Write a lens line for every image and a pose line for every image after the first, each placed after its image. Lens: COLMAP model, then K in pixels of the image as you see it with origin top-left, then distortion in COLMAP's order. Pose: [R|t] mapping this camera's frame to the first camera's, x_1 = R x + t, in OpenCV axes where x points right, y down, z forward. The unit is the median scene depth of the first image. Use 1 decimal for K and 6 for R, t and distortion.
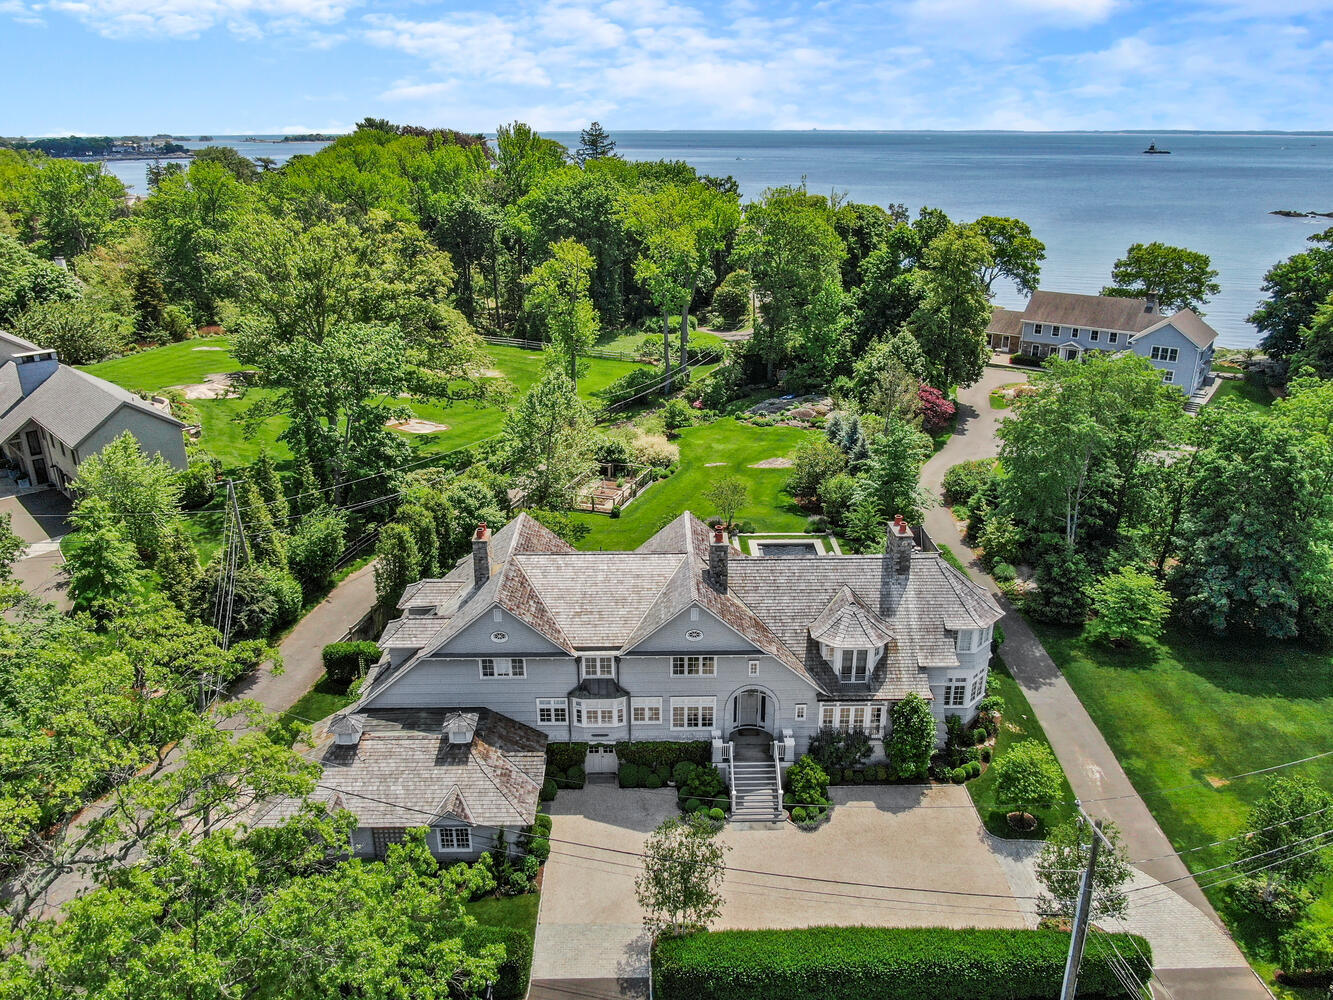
lens RADIAL K [[901.4, 0, 666.5], [0, 901.4, 500.0], [0, 0, 1]] dist [-0.000423, 0.000695]
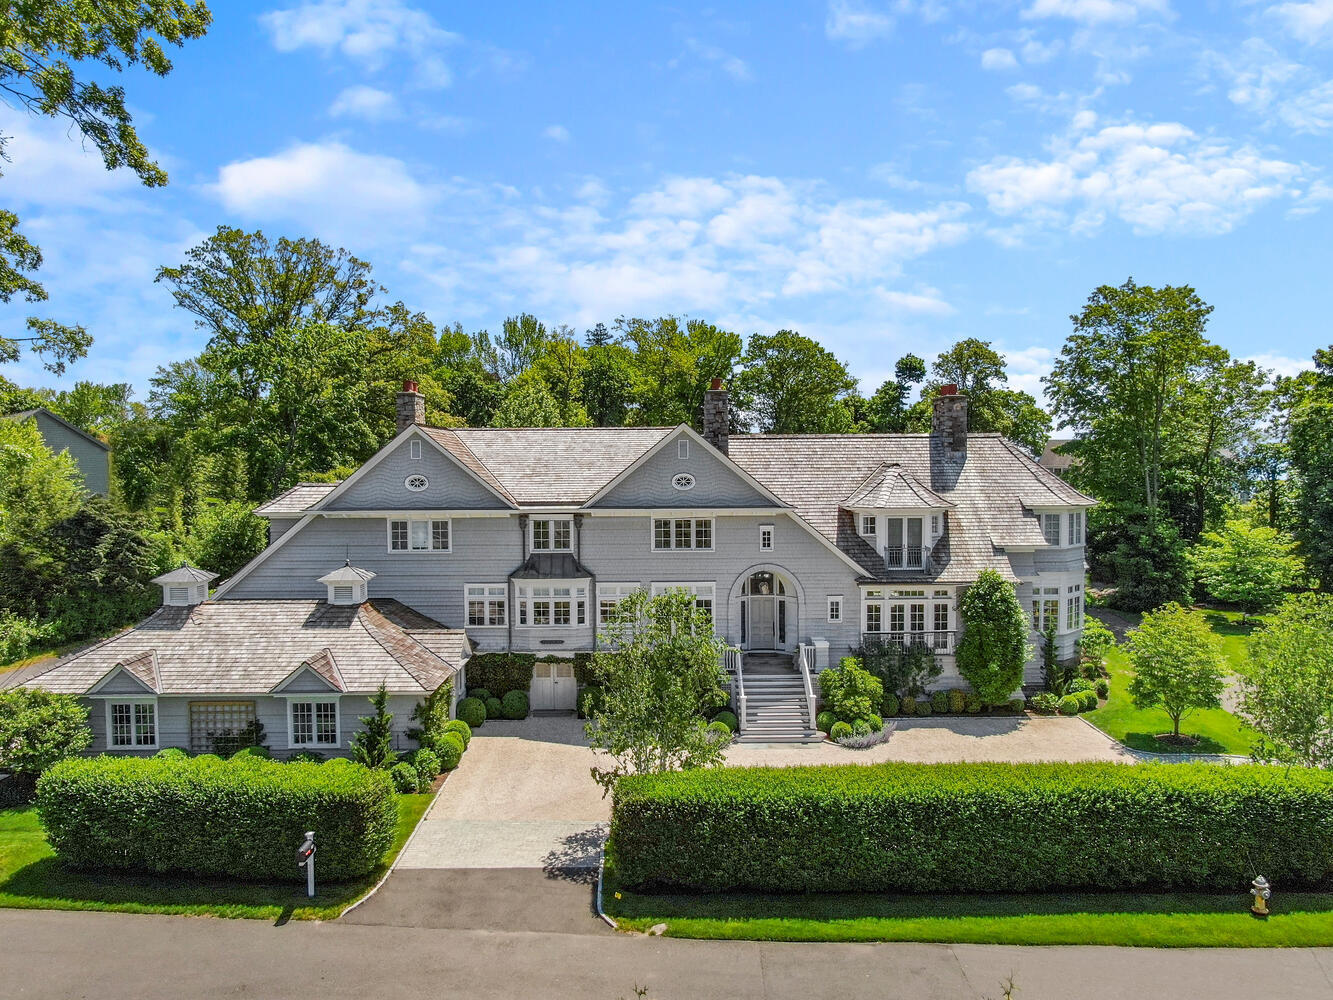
lens RADIAL K [[901.4, 0, 666.5], [0, 901.4, 500.0], [0, 0, 1]] dist [-0.000423, 0.000695]
pose [[0.999958, -0.004439, -0.008022, 0.022244], [0.001853, 0.954776, -0.297321, 0.367551], [0.008979, 0.297294, 0.954744, 0.295674]]
